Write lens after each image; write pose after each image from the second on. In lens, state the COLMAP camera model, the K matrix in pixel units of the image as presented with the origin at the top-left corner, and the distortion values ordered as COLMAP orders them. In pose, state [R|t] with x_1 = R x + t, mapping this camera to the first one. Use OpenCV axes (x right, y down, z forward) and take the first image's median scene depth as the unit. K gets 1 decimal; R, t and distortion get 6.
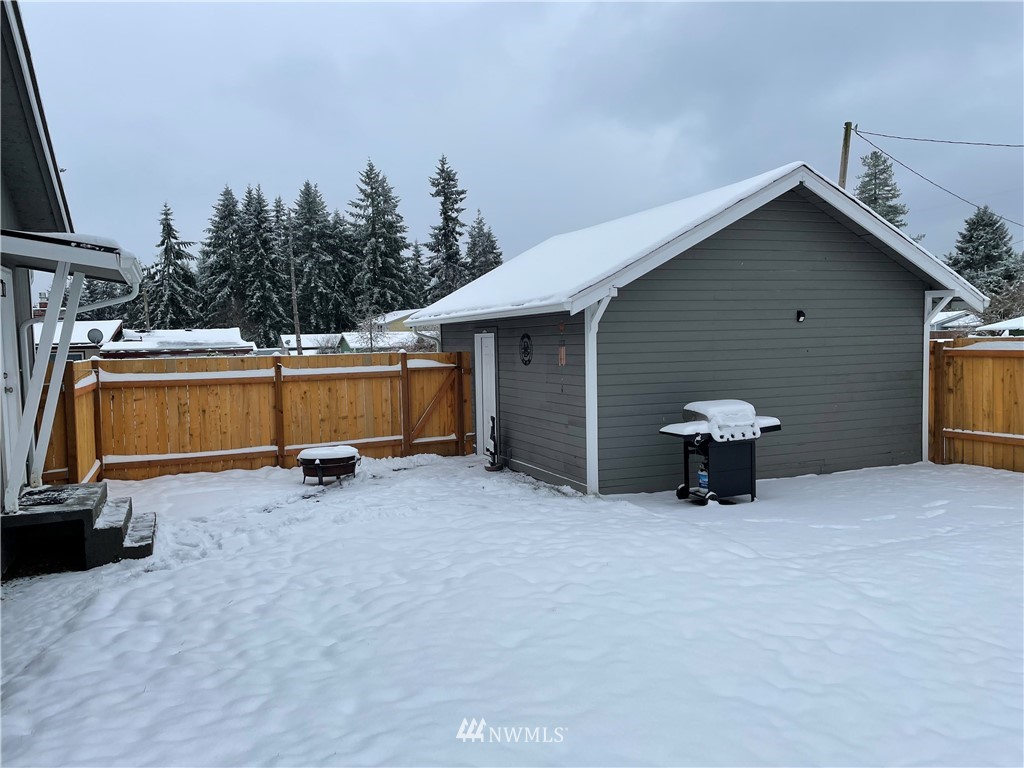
lens RADIAL K [[782.7, 0, 509.9], [0, 782.7, 379.3], [0, 0, 1]] dist [0.120175, -0.152214]
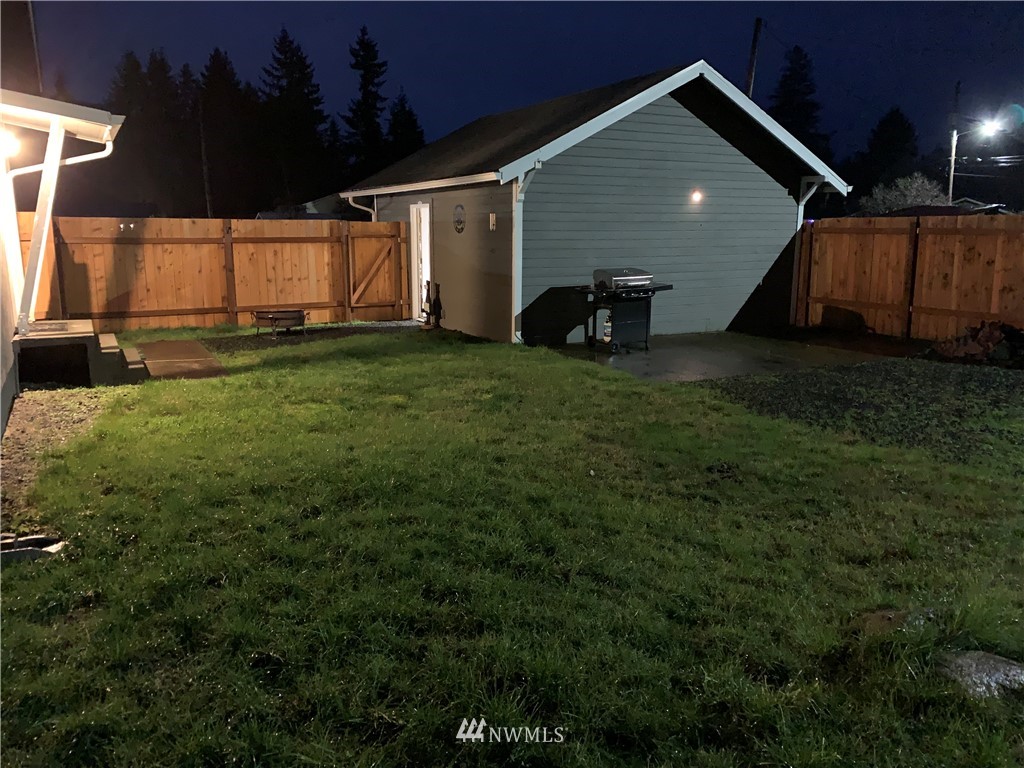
lens RADIAL K [[781.3, 0, 513.2], [0, 781.3, 370.8], [0, 0, 1]] dist [0.098238, -0.140288]
pose [[0.994454, 0.007119, 0.104930, -0.014535], [-0.020768, 0.991353, 0.129566, 0.023484], [-0.103100, -0.131027, 0.986003, -0.105507]]
